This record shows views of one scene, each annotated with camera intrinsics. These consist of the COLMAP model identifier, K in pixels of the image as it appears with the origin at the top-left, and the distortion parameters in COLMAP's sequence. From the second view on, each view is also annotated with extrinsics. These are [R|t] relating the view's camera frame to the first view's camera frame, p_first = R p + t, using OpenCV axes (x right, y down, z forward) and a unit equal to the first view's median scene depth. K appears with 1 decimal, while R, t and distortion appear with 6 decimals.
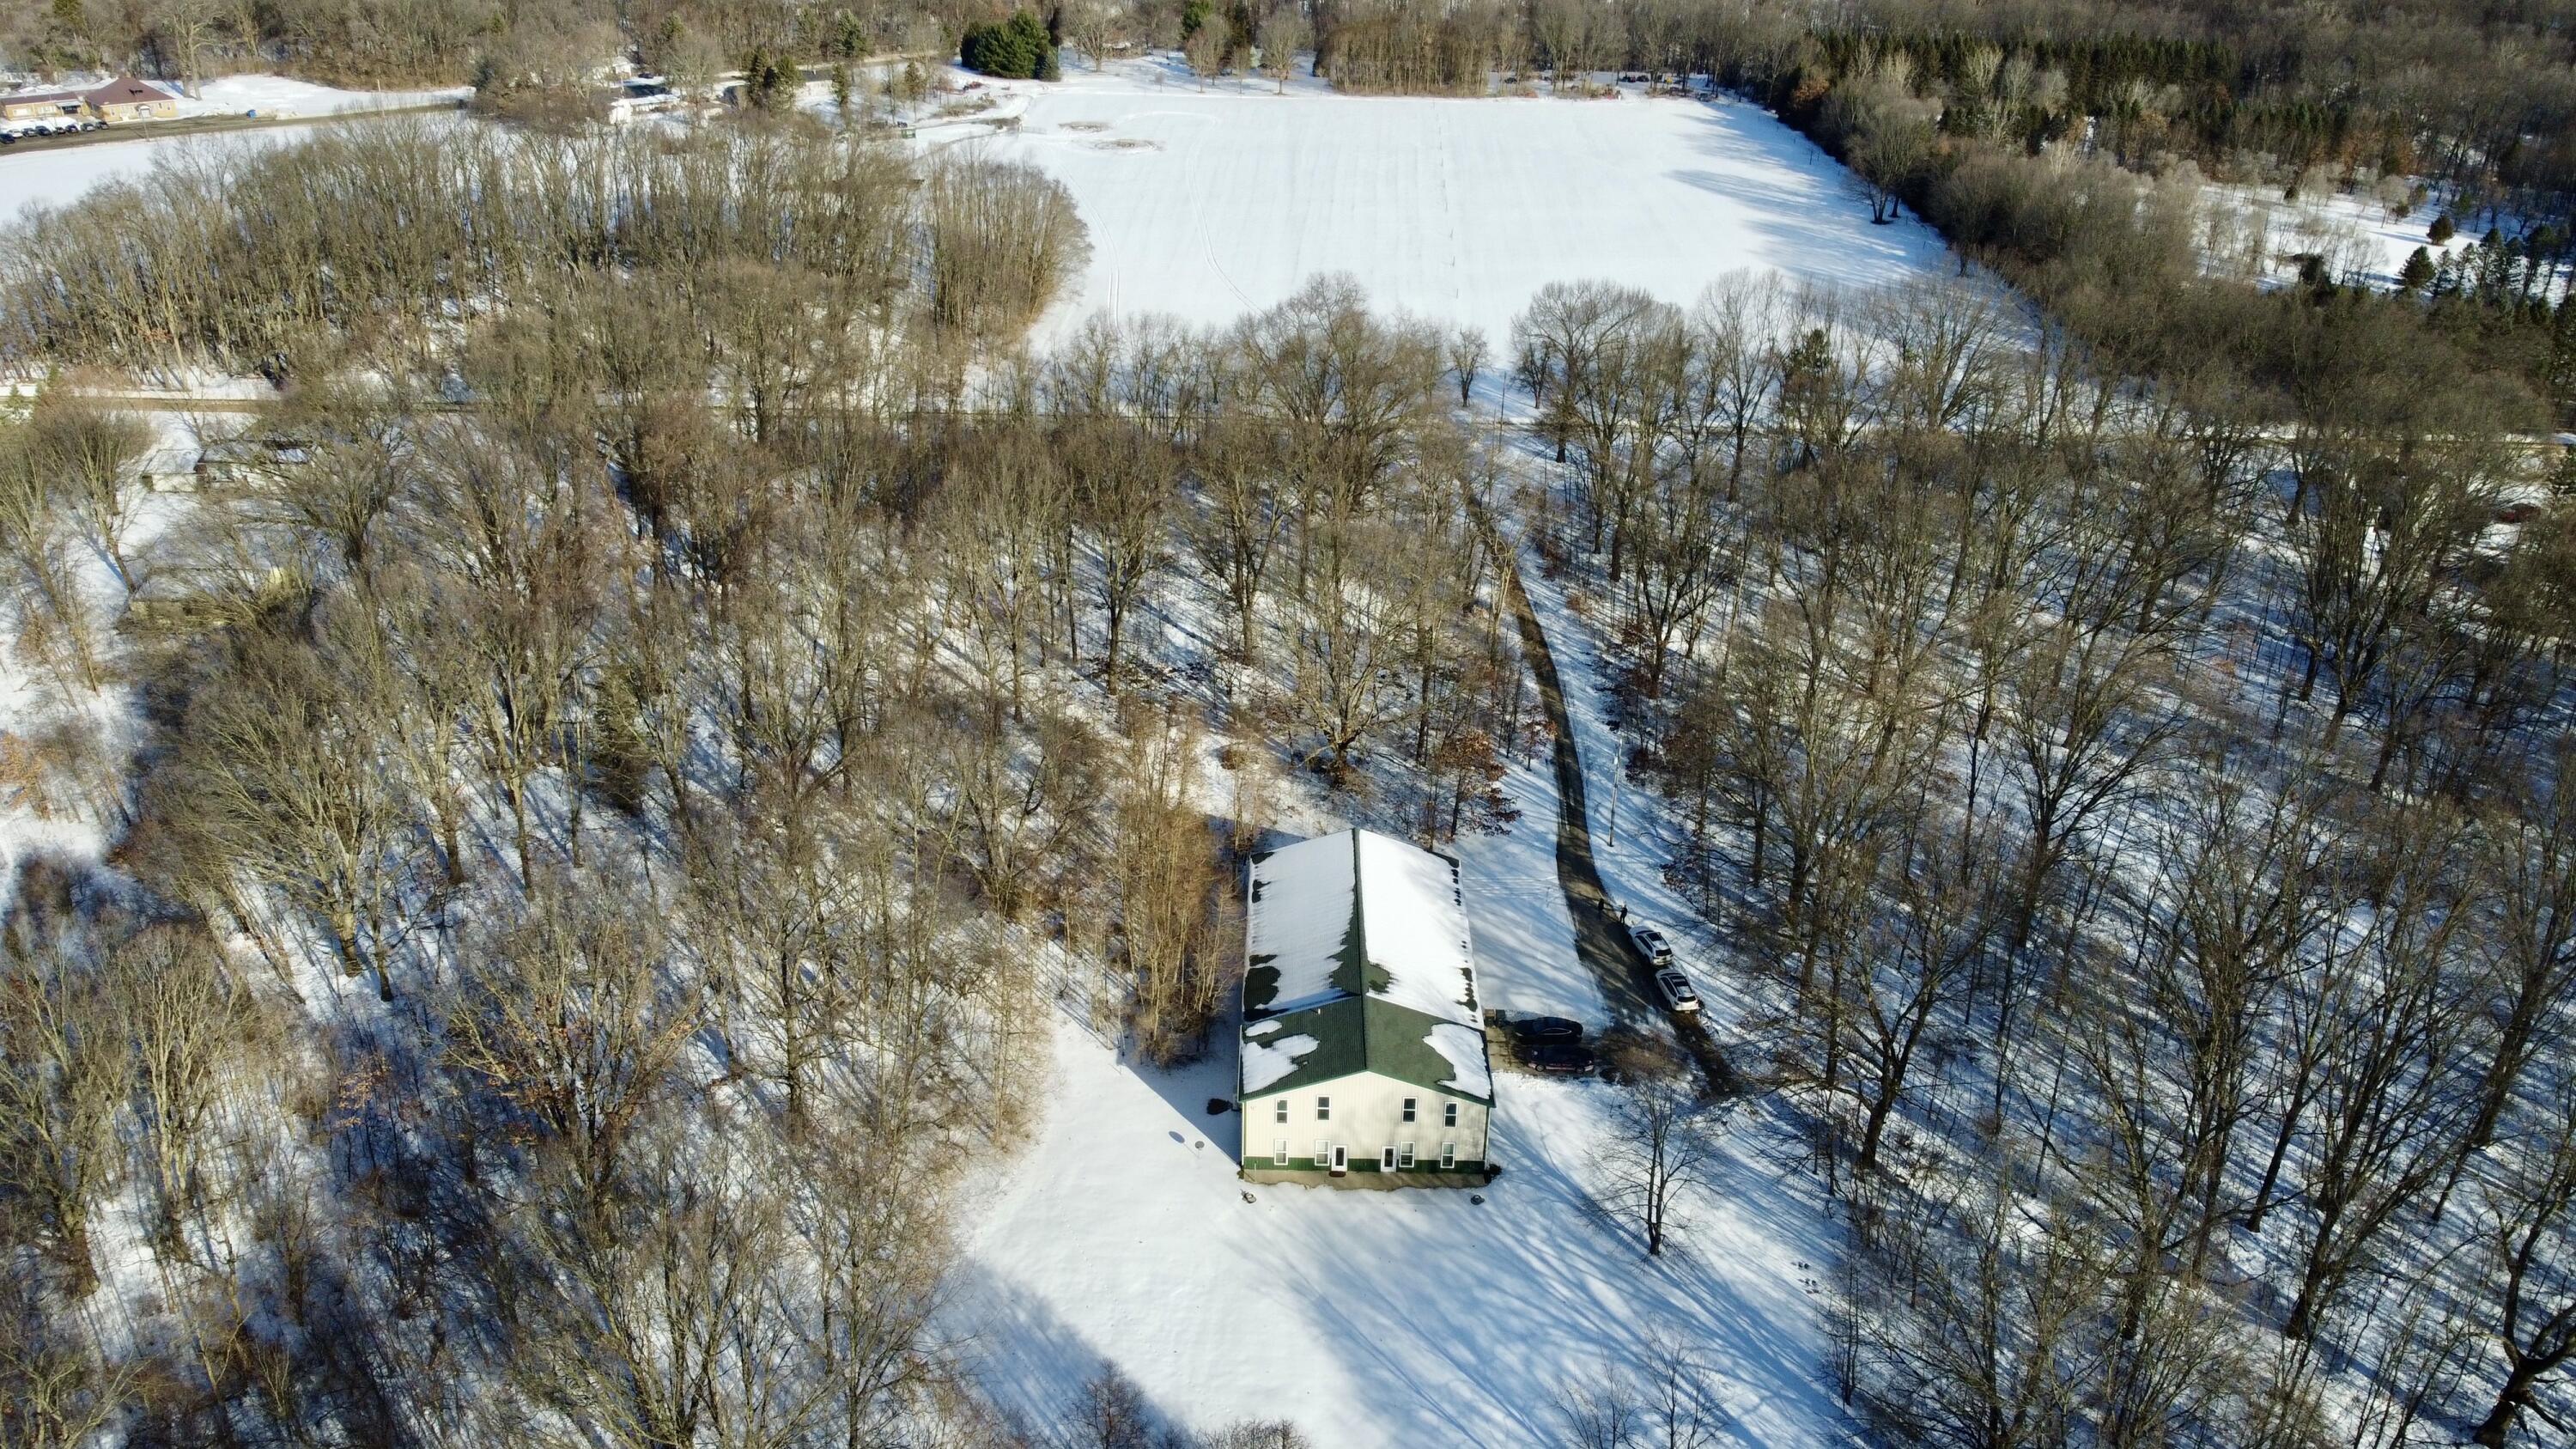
lens RADIAL K [[1953.8, 0, 1271.9], [0, 1953.8, 729.9], [0, 0, 1]] dist [0.004820, -0.011378]
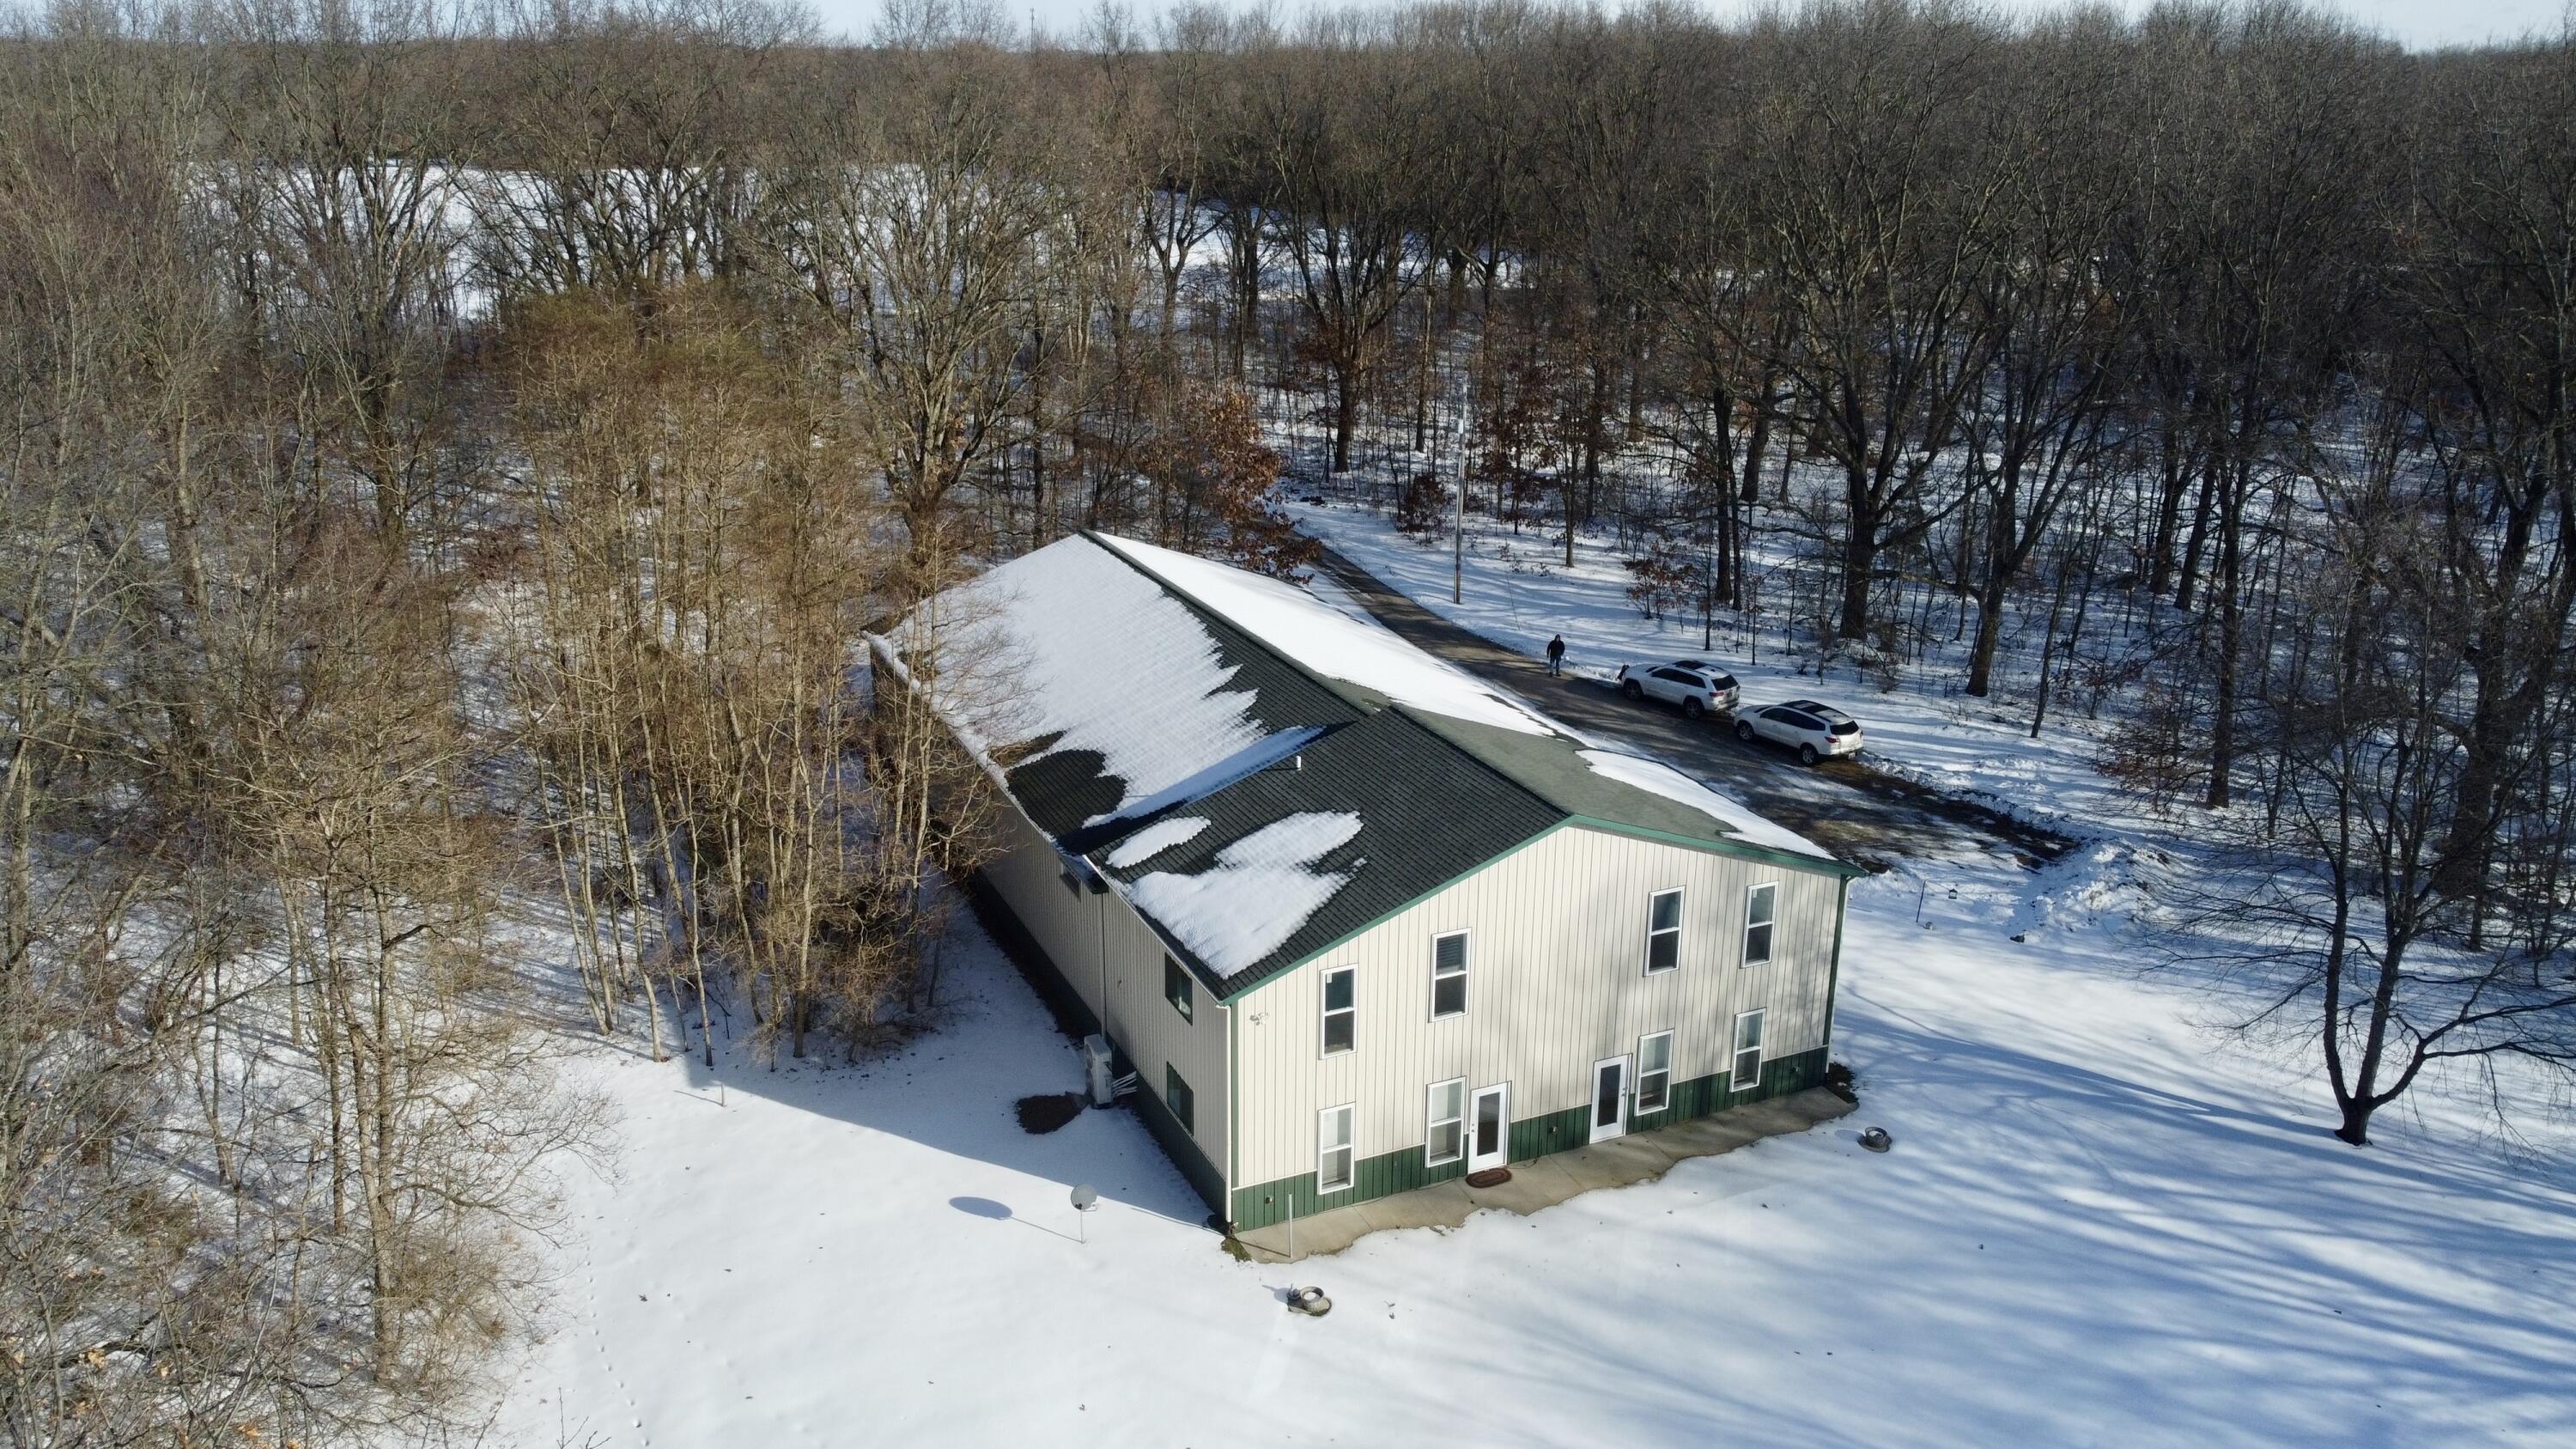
lens RADIAL K [[1953.8, 0, 1291.6], [0, 1953.8, 748.1], [0, 0, 1]] dist [0.004820, -0.011378]
pose [[0.901496, -0.151317, 0.405474, -0.108996], [0.200402, 0.976343, -0.081200, 0.151527], [-0.383594, 0.154460, 0.910493, 0.598392]]
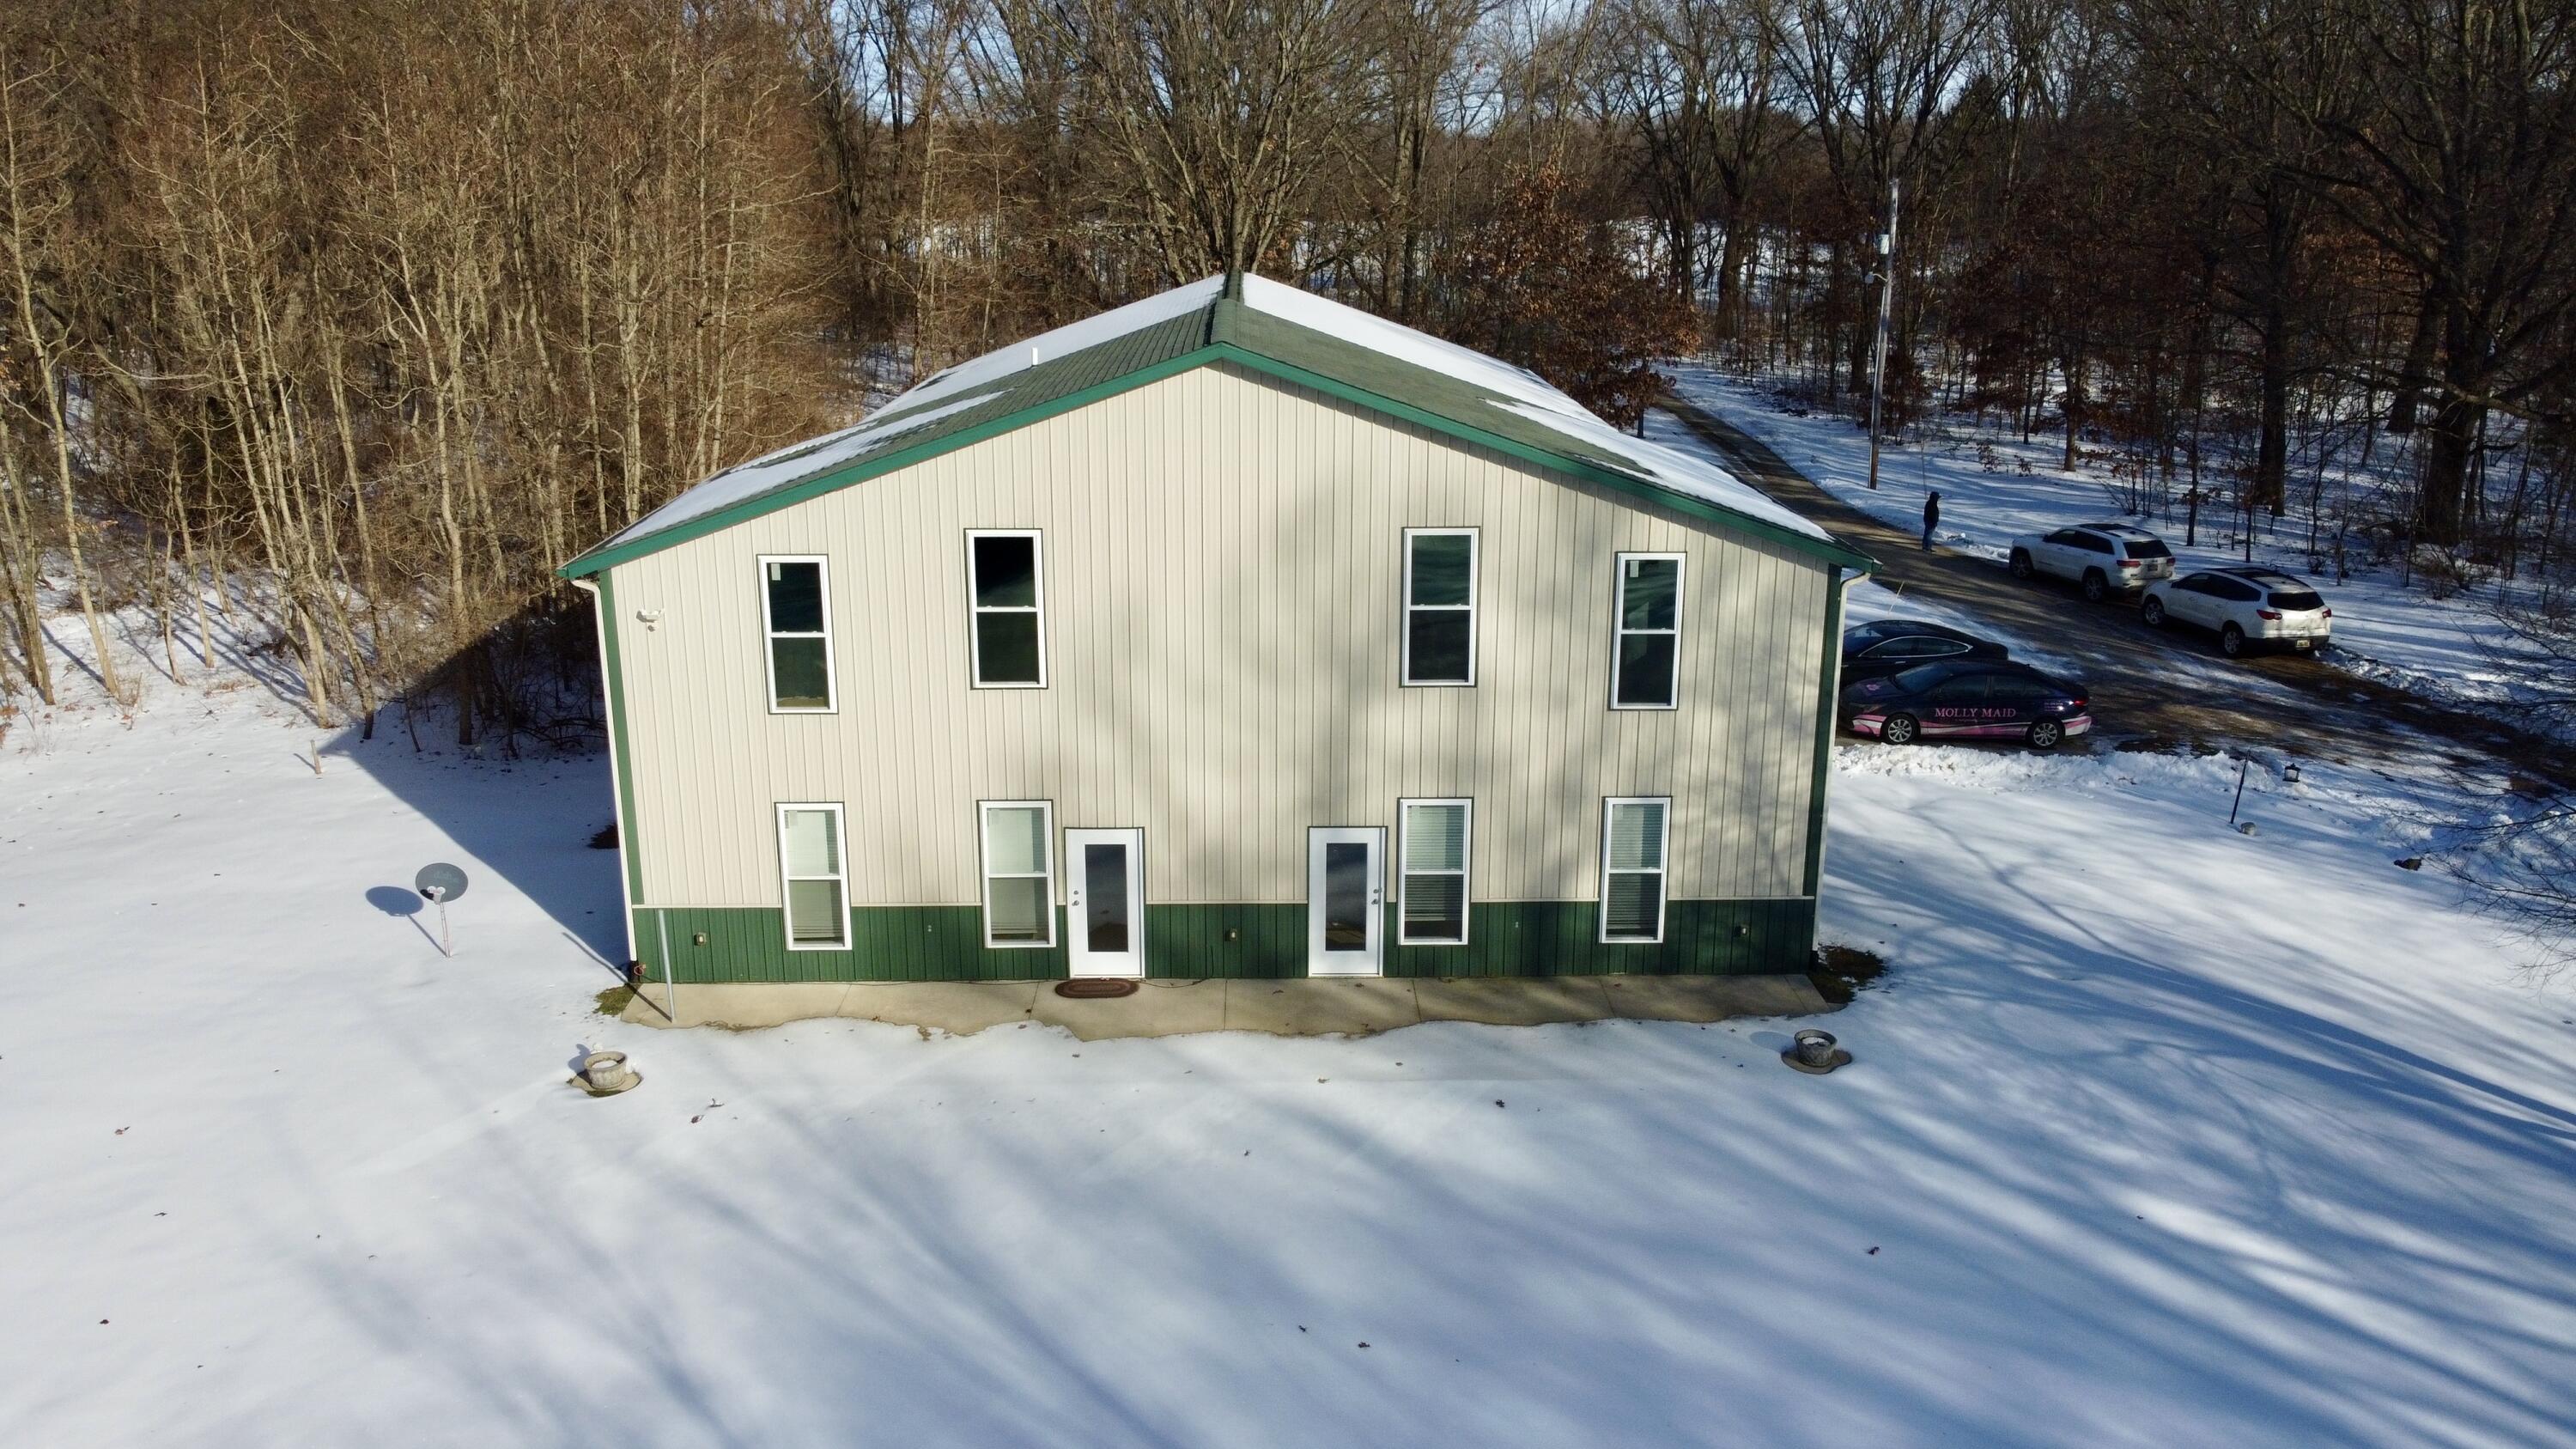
lens RADIAL K [[1953.8, 0, 1284.2], [0, 1953.8, 733.6], [0, 0, 1]] dist [0.004820, -0.011378]
pose [[0.999342, -0.022787, 0.028223, 0.041530], [0.027668, 0.981999, -0.186851, 0.208162], [-0.023457, 0.187509, 0.981983, 0.689809]]
